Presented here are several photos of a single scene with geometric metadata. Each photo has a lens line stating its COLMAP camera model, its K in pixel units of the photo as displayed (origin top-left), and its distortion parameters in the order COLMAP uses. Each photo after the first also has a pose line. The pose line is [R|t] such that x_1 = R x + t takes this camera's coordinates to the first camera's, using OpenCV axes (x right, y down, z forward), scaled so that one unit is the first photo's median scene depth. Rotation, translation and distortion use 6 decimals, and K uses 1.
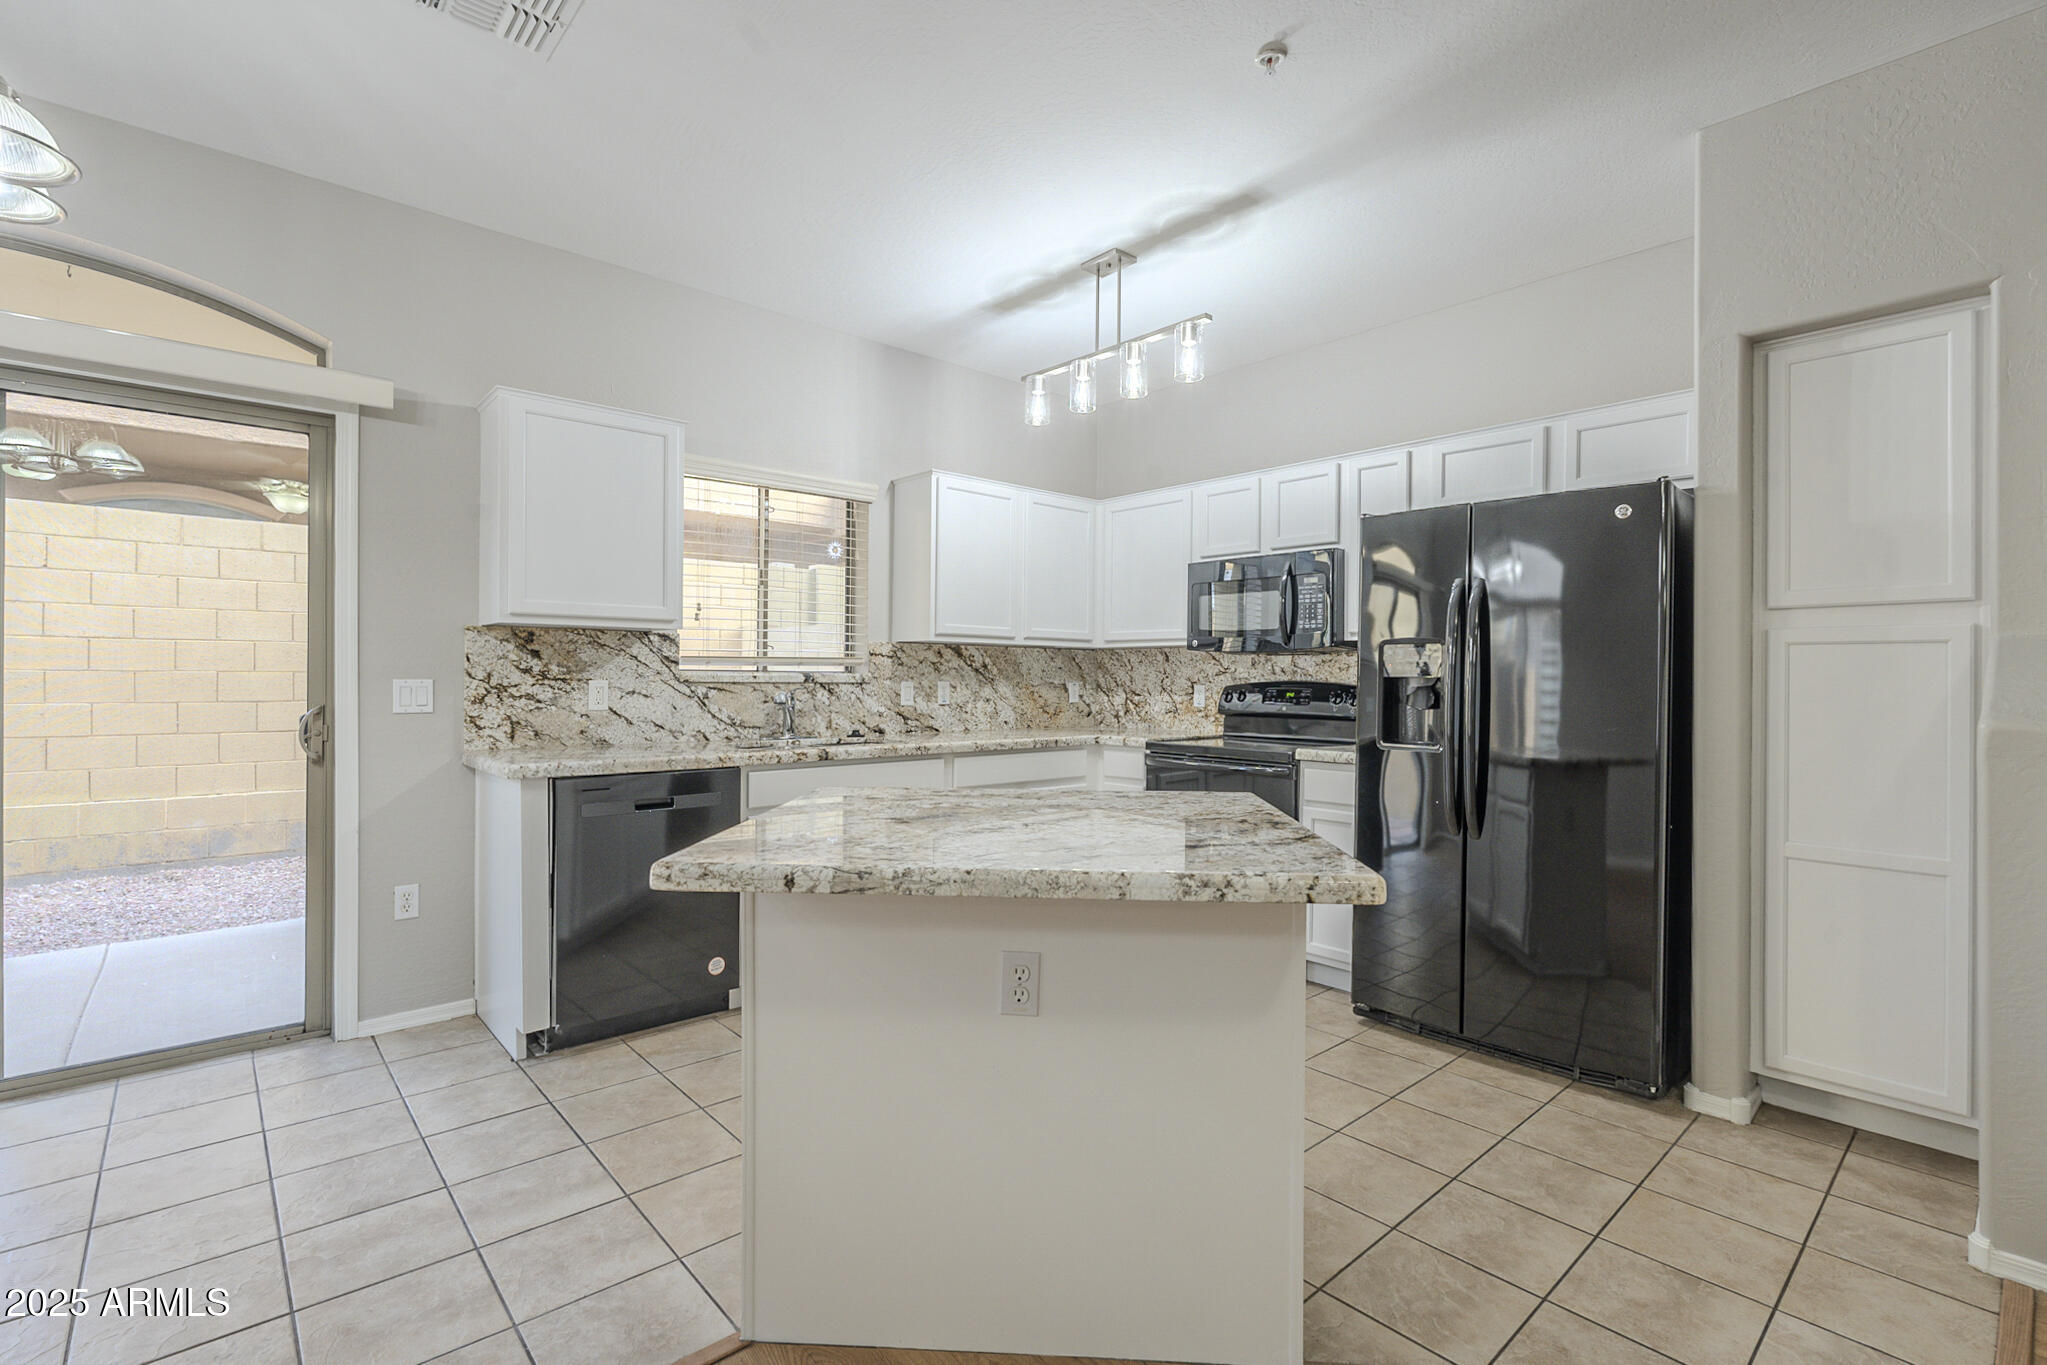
lens RADIAL K [[928.3, 0, 1017.9], [0, 928.3, 678.5], [0, 0, 1]] dist [-0.002112, -0.000193]
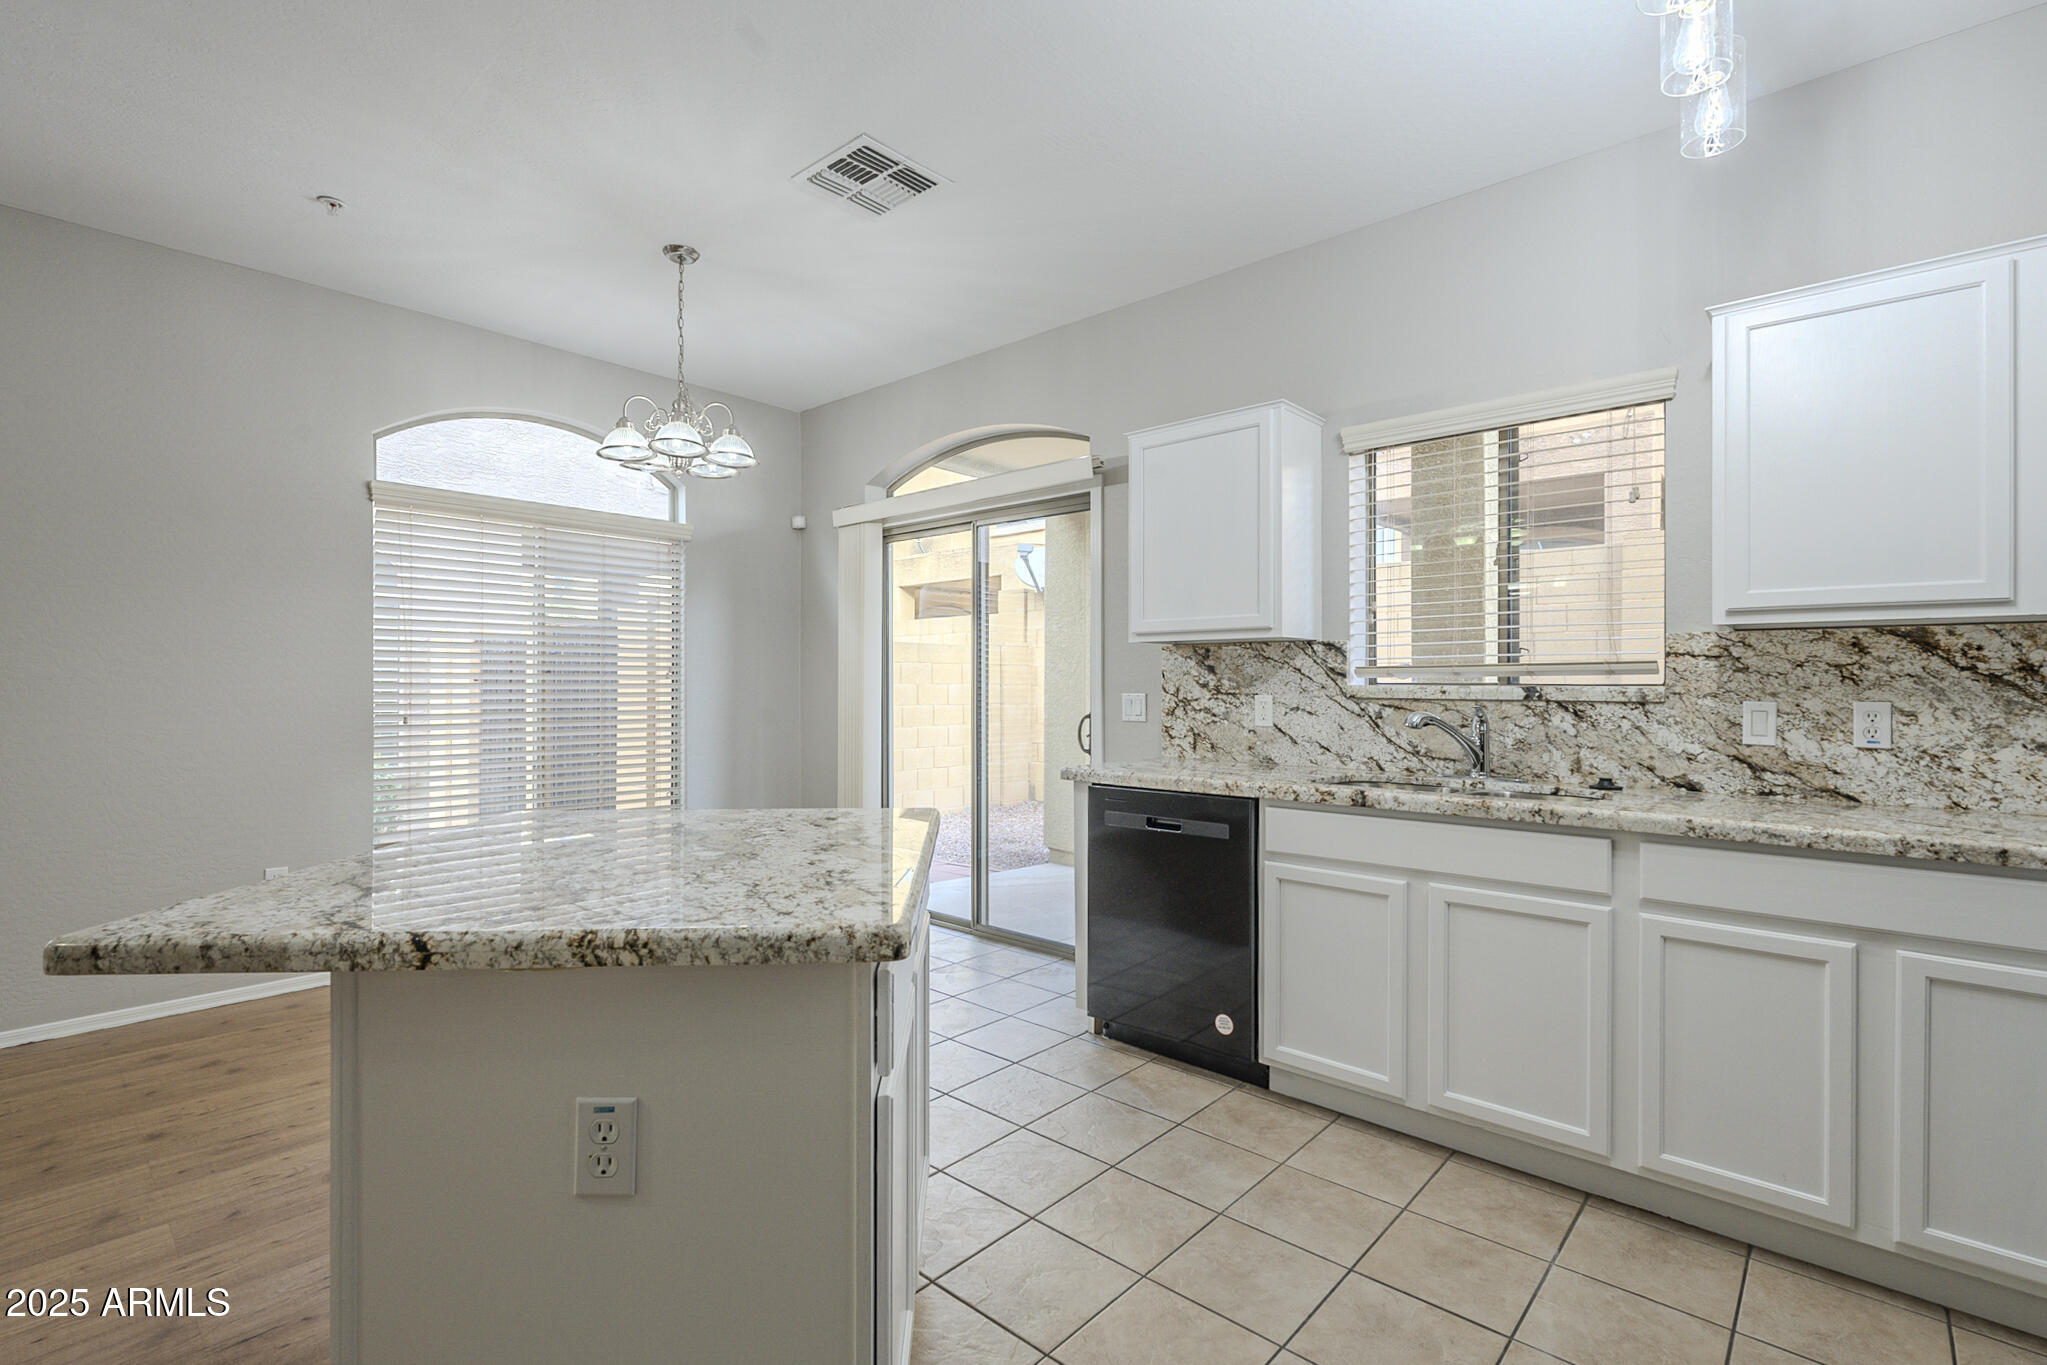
lens RADIAL K [[936.3, 0, 1027.0], [0, 936.3, 676.2], [0, 0, 1]] dist [-0.000616, -0.000255]
pose [[0.111367, -0.017052, -0.993633, 0.455362], [-0.005461, 0.999827, -0.017771, 0.000819], [0.993764, 0.007405, 0.111254, 0.616231]]
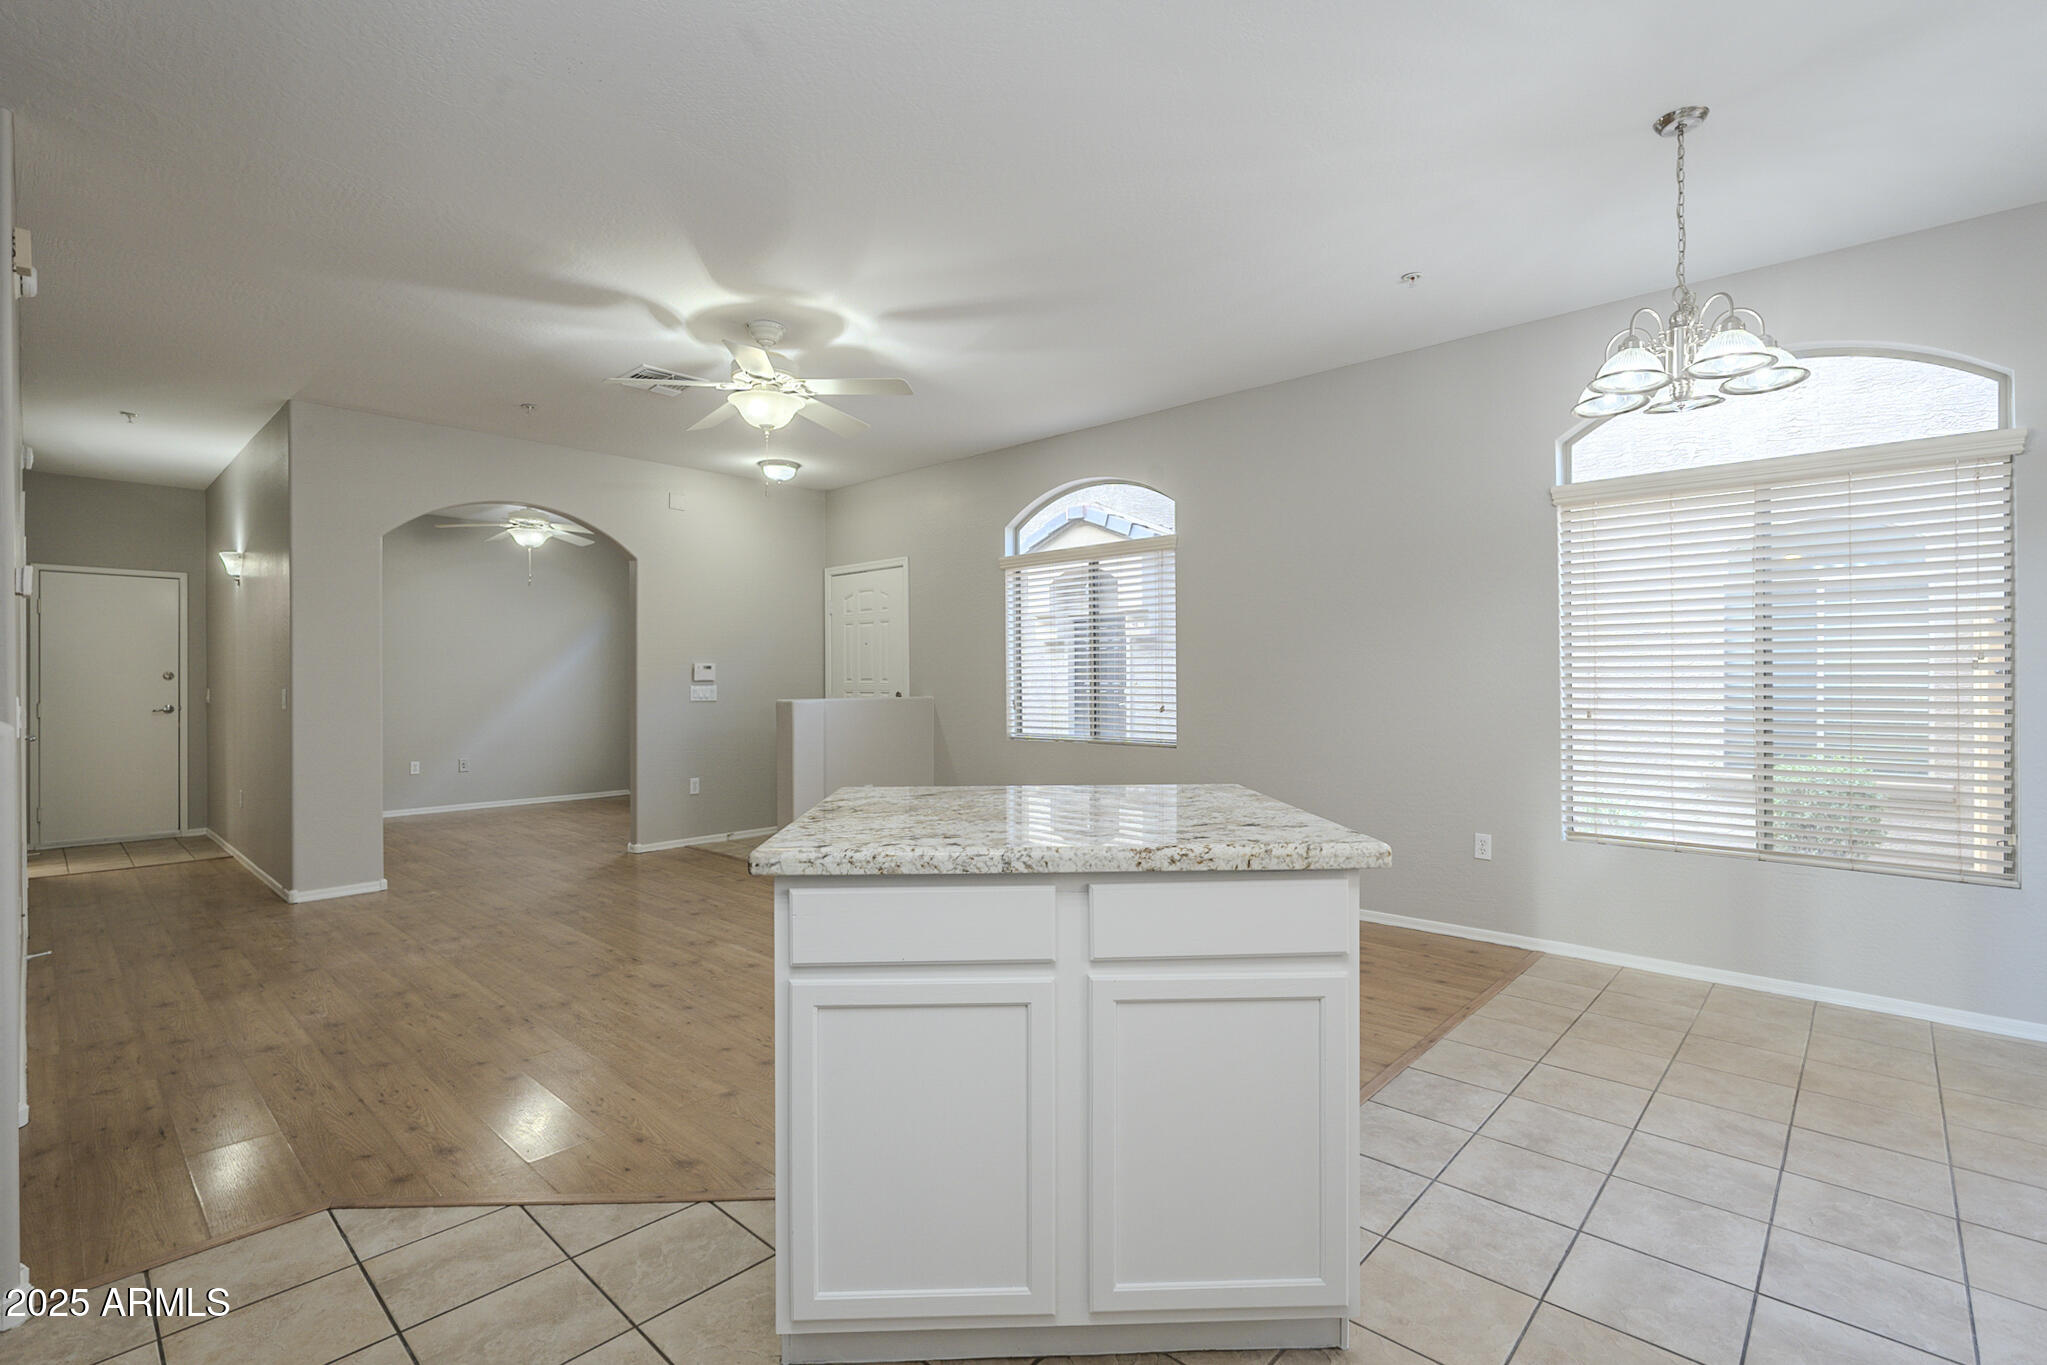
lens RADIAL K [[928.3, 0, 1017.9], [0, 928.3, 678.5], [0, 0, 1]] dist [-0.002112, -0.000193]
pose [[-0.995764, -0.005496, -0.091782, 0.075615], [-0.005591, 0.999984, 0.000780, -0.002445], [0.091776, 0.001290, -0.995779, 1.031549]]
